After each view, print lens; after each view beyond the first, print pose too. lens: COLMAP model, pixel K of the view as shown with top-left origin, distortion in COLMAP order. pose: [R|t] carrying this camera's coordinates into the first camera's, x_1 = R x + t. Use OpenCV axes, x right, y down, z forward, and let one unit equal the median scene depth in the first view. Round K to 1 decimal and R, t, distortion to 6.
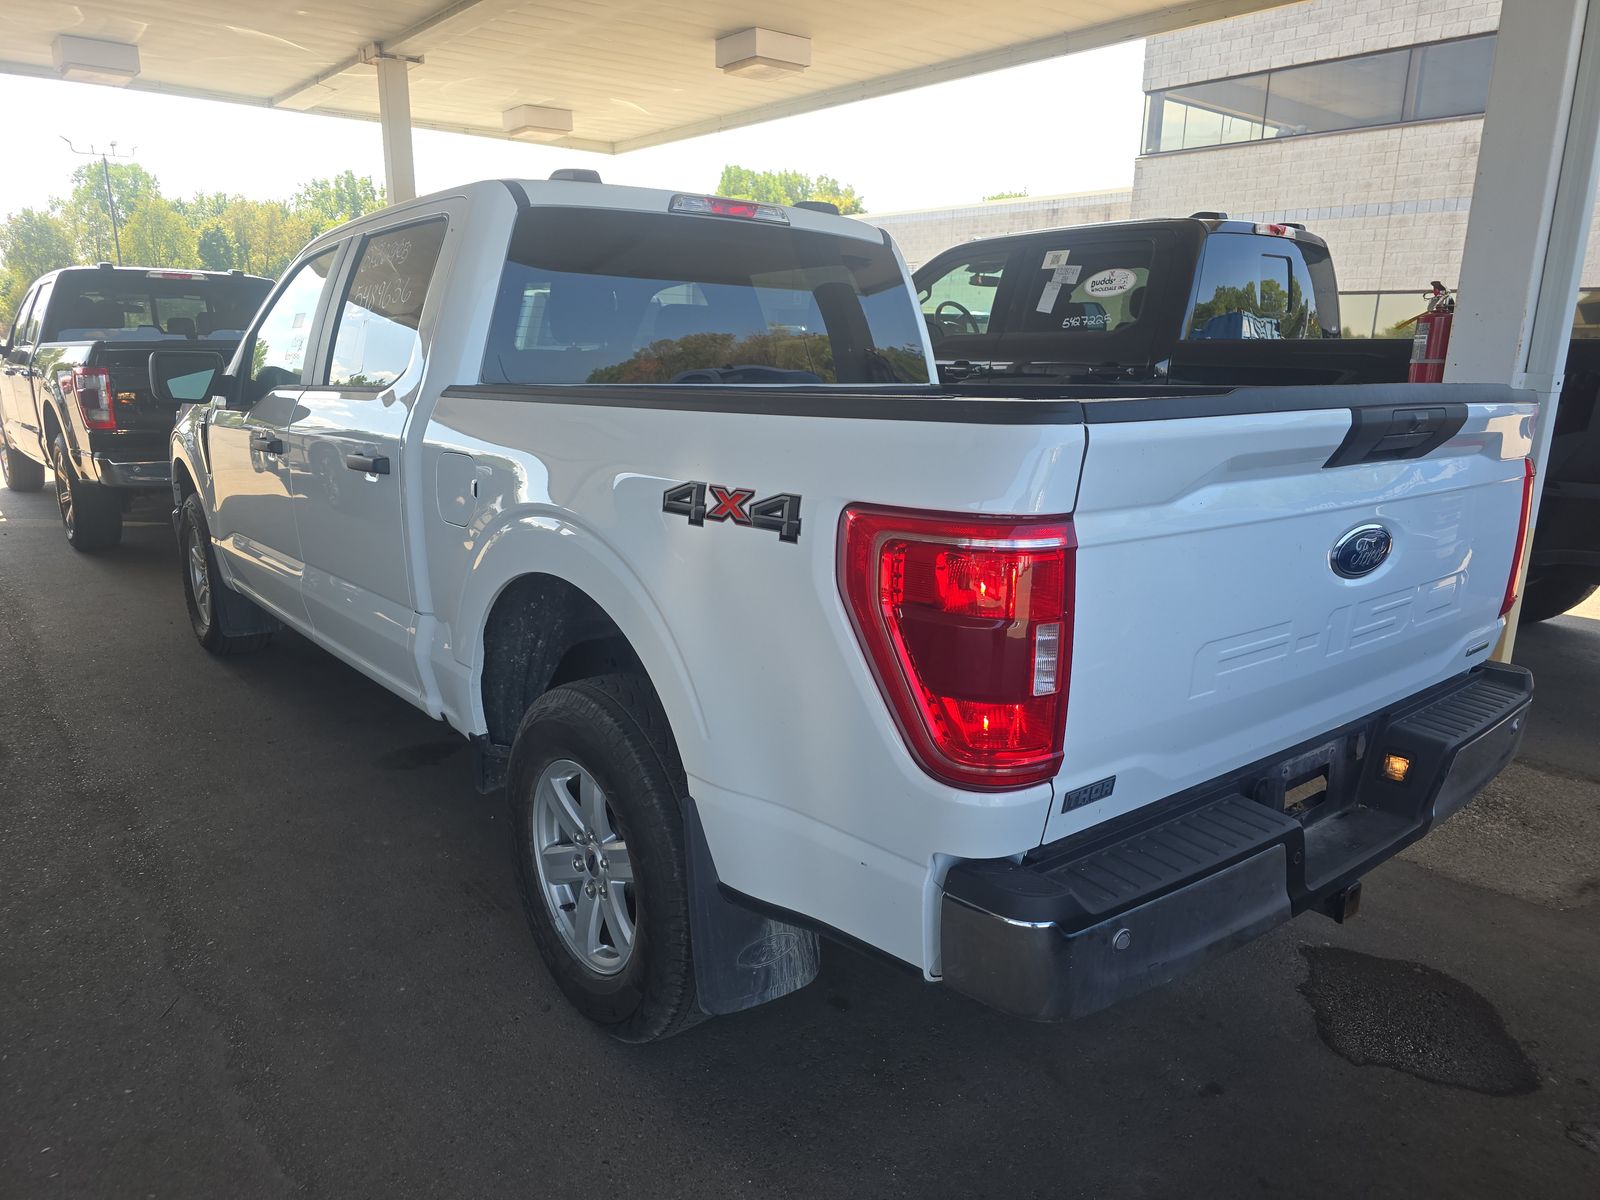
lens RADIAL K [[1092.1, 0, 800.0], [0, 1092.1, 600.0], [0, 0, 1]] dist [0.059921, -0.059993]
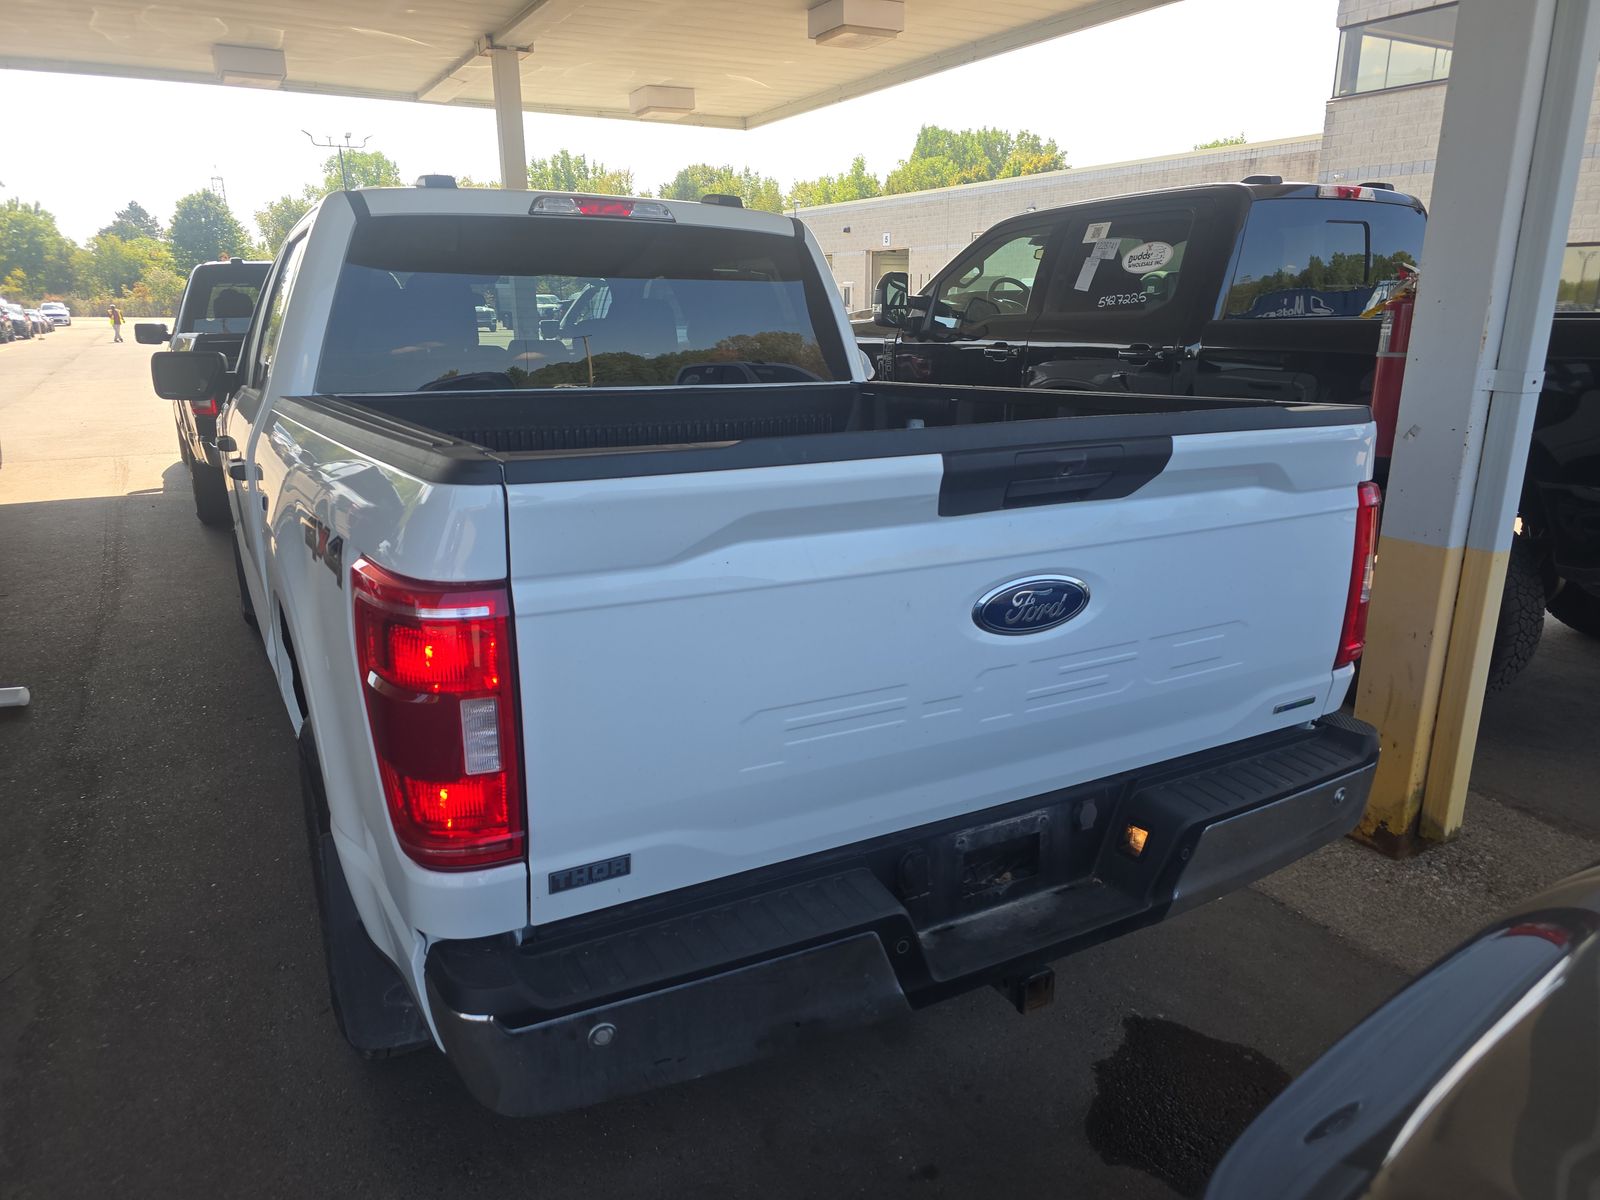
lens RADIAL K [[1084.2, 0, 800.0], [0, 1084.2, 600.0], [0, 0, 1]] dist [0.067176, -0.065545]
pose [[0.982943, 0.030481, -0.181366, 0.163693], [-0.024692, 0.999114, 0.034090, -0.024789], [0.182244, -0.029030, 0.982825, 0.036189]]
